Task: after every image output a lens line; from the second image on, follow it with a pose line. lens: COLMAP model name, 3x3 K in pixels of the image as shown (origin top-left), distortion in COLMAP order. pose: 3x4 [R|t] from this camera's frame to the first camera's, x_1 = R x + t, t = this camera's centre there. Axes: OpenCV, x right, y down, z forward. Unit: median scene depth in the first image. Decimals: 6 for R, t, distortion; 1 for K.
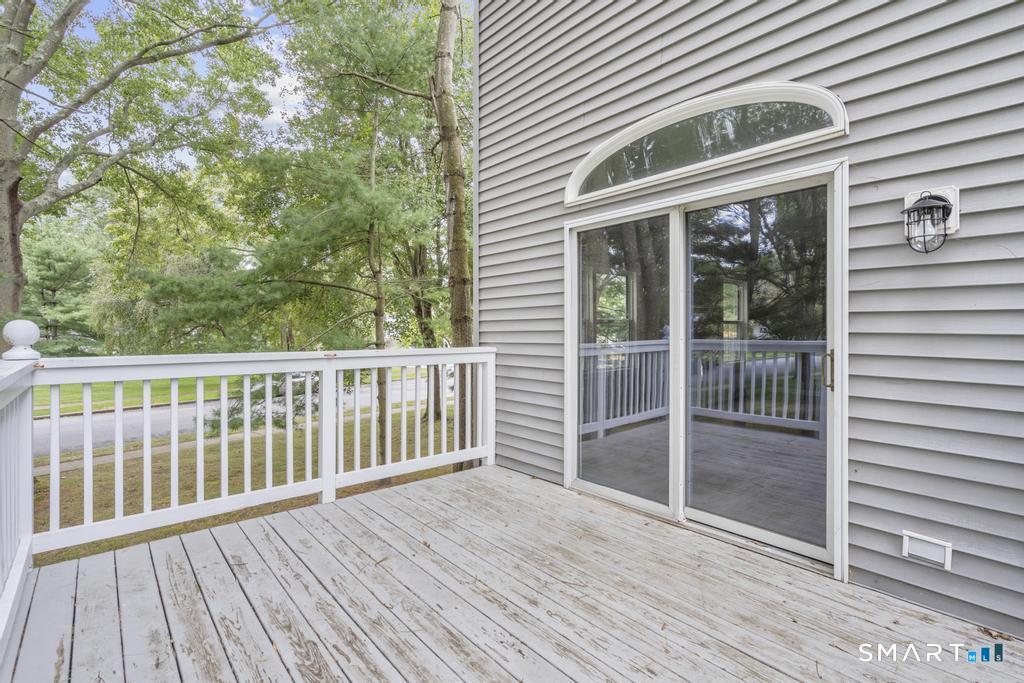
lens RADIAL K [[471.2, 0, 512.3], [0, 471.2, 335.3], [0, 0, 1]] dist [-0.002261, -0.000386]
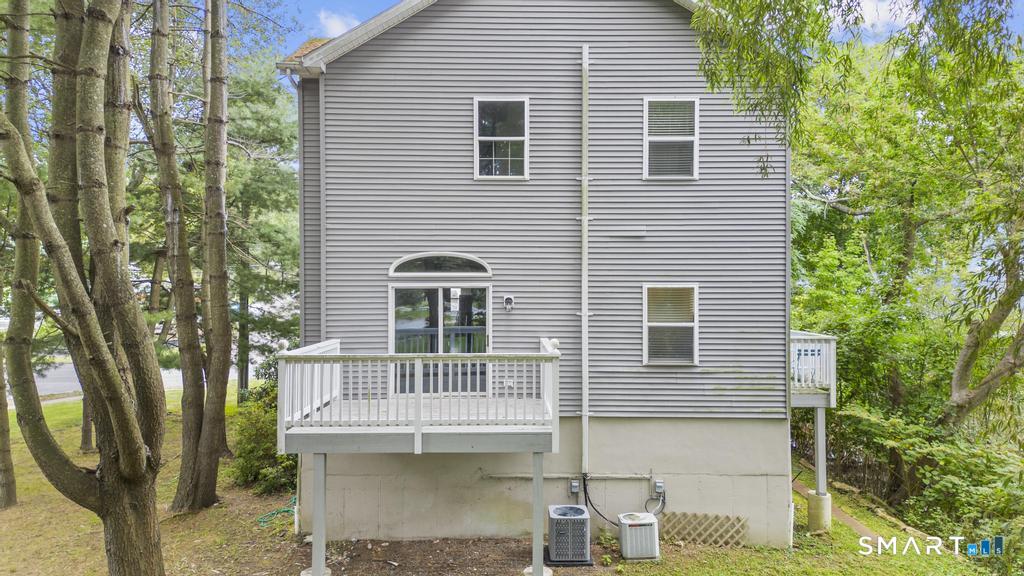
lens RADIAL K [[711.0, 0, 512.0], [0, 711.0, 288.0], [0, 0, 1]] dist [0.027829, -0.001879]
pose [[0.650088, -0.000869, 0.759859, -1.243132], [0.011932, 0.999888, -0.009065, -0.104515], [-0.759765, 0.014959, 0.650025, -0.997484]]
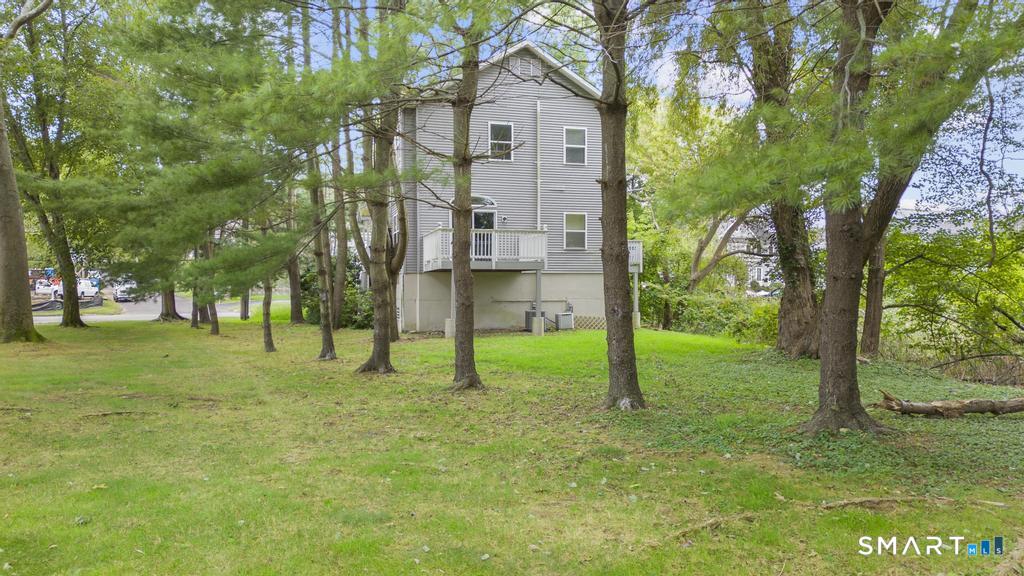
lens RADIAL K [[711.0, 0, 512.0], [0, 711.0, 288.0], [0, 0, 1]] dist [0.027829, -0.001879]
pose [[0.419648, -0.005419, 0.907671, -3.612607], [0.014887, 0.999889, -0.000913, 0.340707], [-0.907565, 0.013896, 0.419682, -1.523394]]
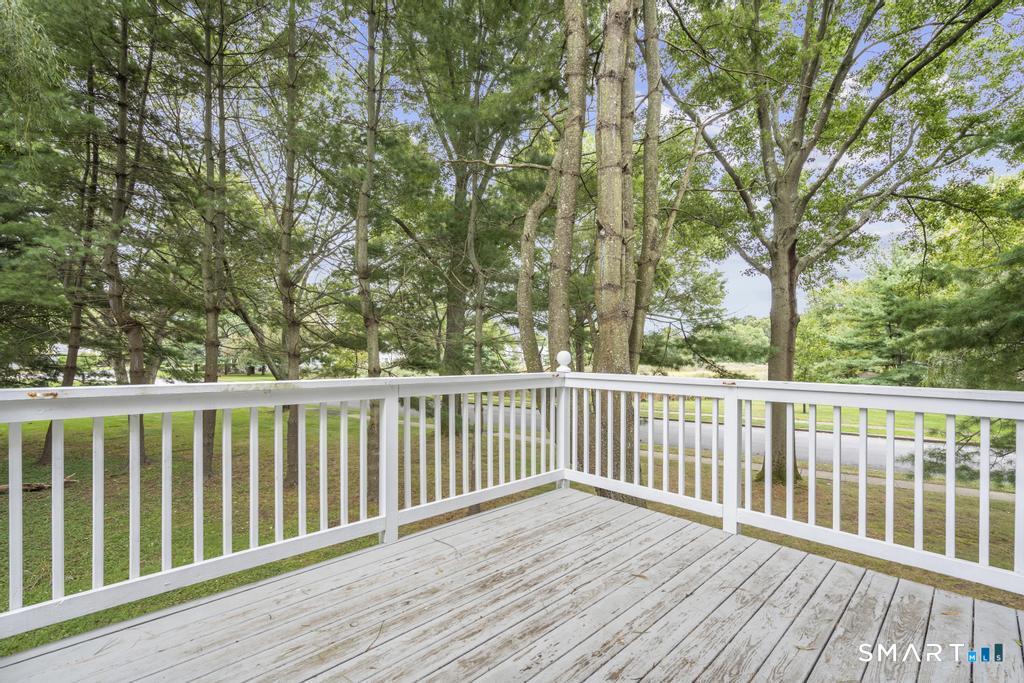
lens RADIAL K [[468.6, 0, 512.4], [0, 468.6, 356.5], [0, 0, 1]] dist [-0.001111, 0.000084]
pose [[0.064461, 0.002510, -0.997917, 0.641290], [-0.020717, 0.999785, 0.001176, -0.006696], [0.997705, 0.020598, 0.064499, 0.546688]]
